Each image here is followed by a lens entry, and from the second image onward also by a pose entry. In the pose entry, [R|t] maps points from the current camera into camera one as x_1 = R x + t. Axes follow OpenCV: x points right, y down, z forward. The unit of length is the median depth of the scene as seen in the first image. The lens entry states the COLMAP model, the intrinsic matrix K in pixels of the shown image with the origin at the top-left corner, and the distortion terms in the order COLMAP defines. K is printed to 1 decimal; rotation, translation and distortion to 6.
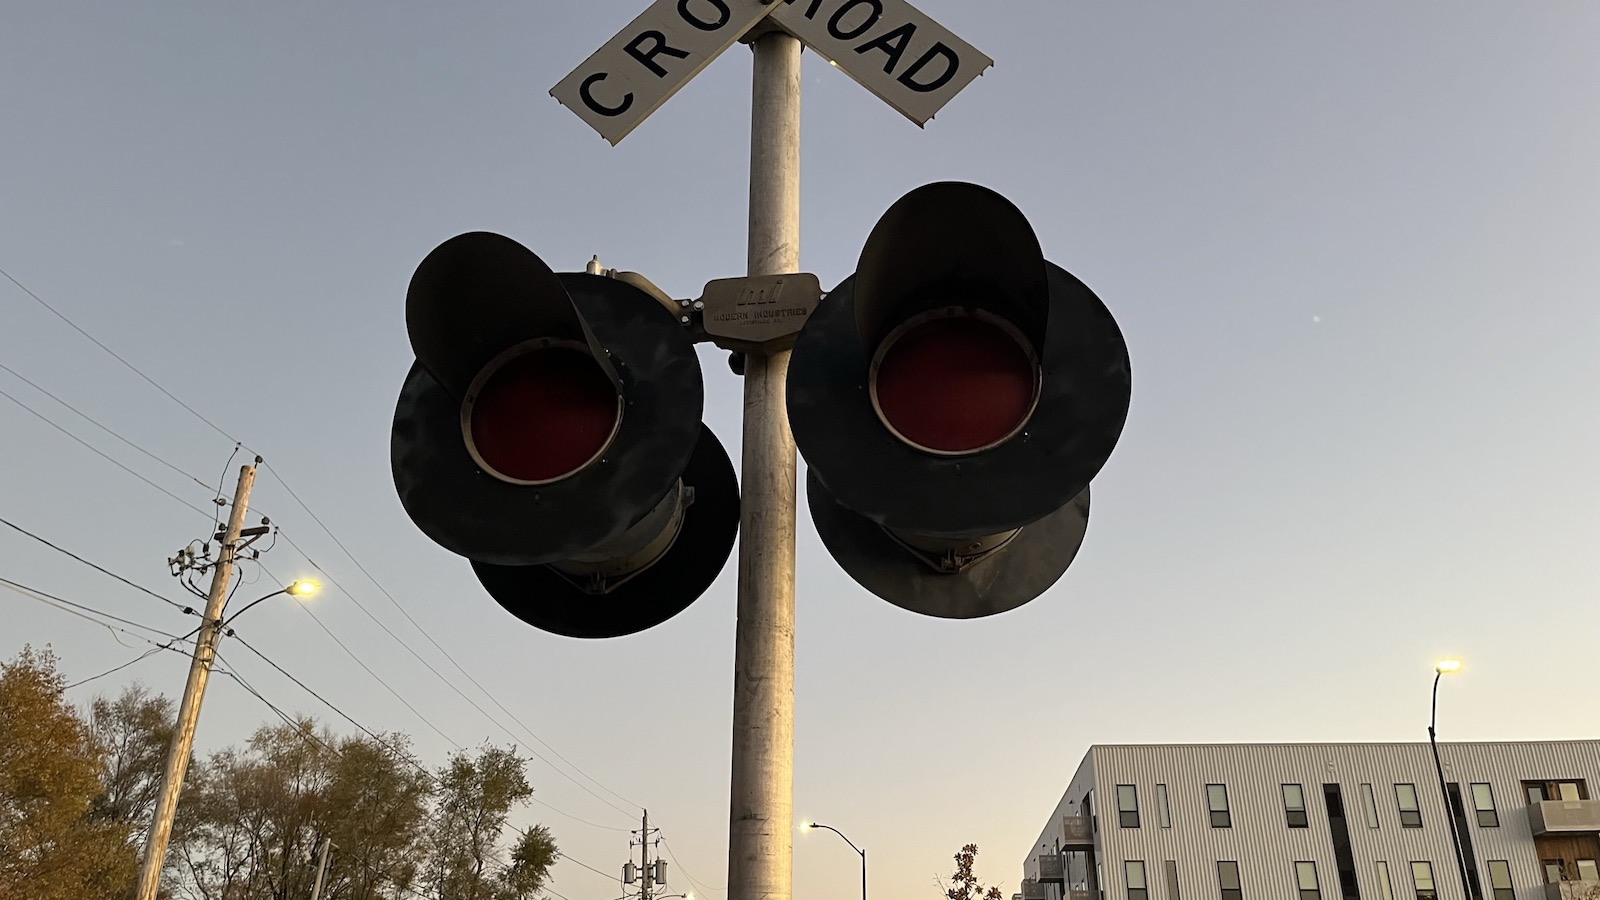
lens RADIAL K [[1216.5, 0, 806.0], [0, 1216.5, 444.7], [0, 0, 1]] dist [0.053685, -0.062487]
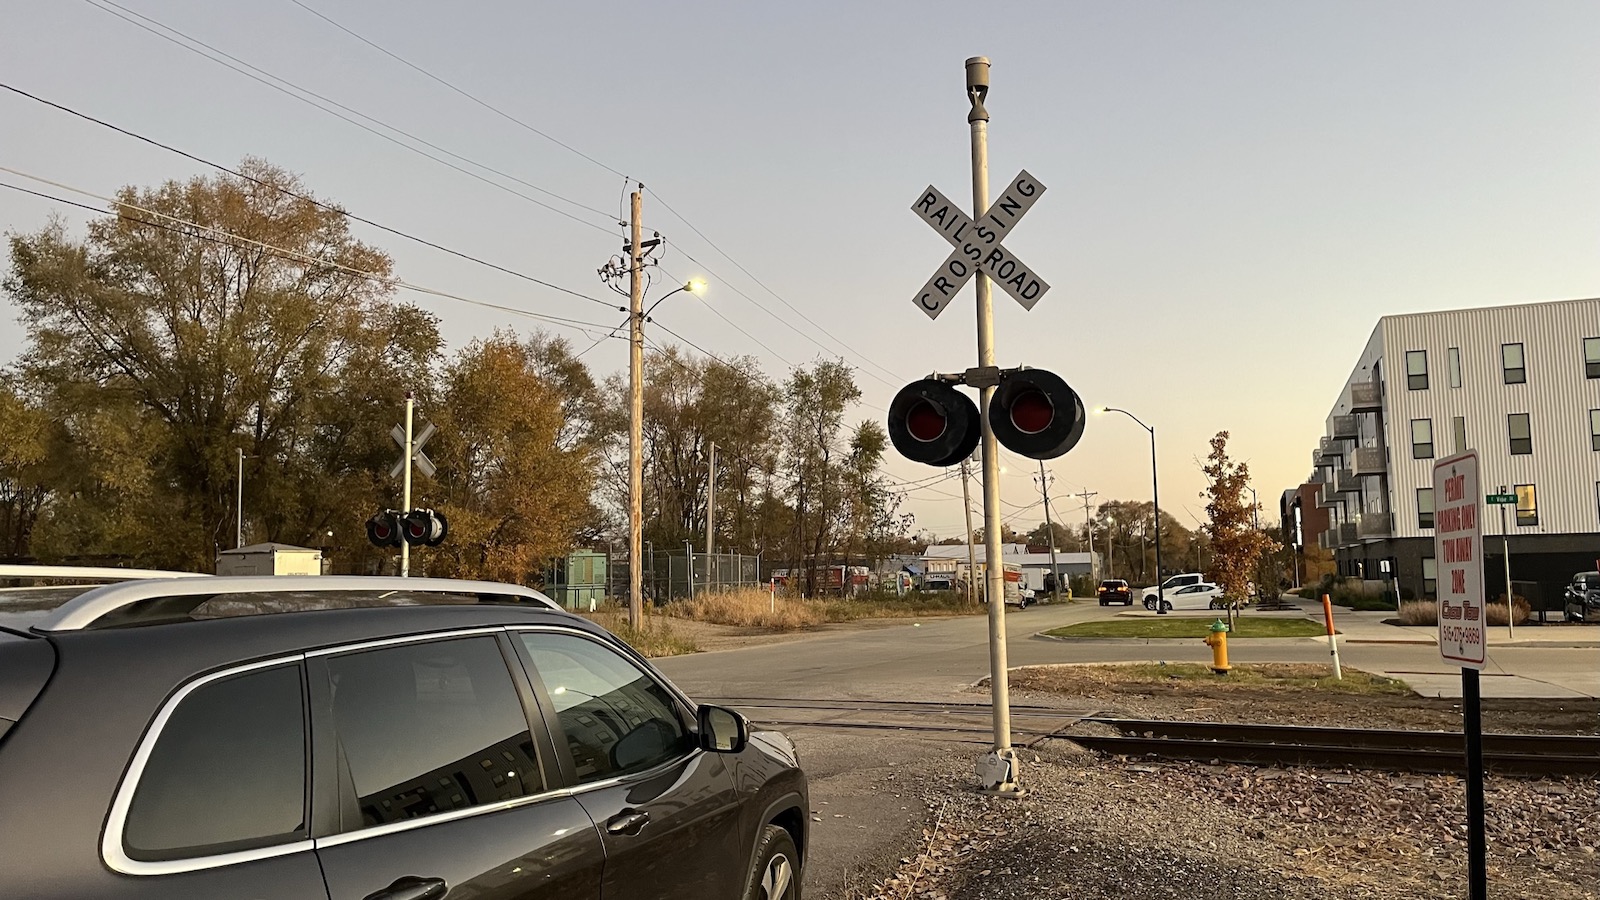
lens RADIAL K [[1216.5, 0, 806.0], [0, 1216.5, 444.7], [0, 0, 1]] dist [0.053685, -0.062487]
pose [[0.967296, -0.050990, -0.248471, 0.015743], [0.130743, 0.939657, 0.316149, -0.052278], [0.217357, -0.338296, 0.915594, -0.112428]]
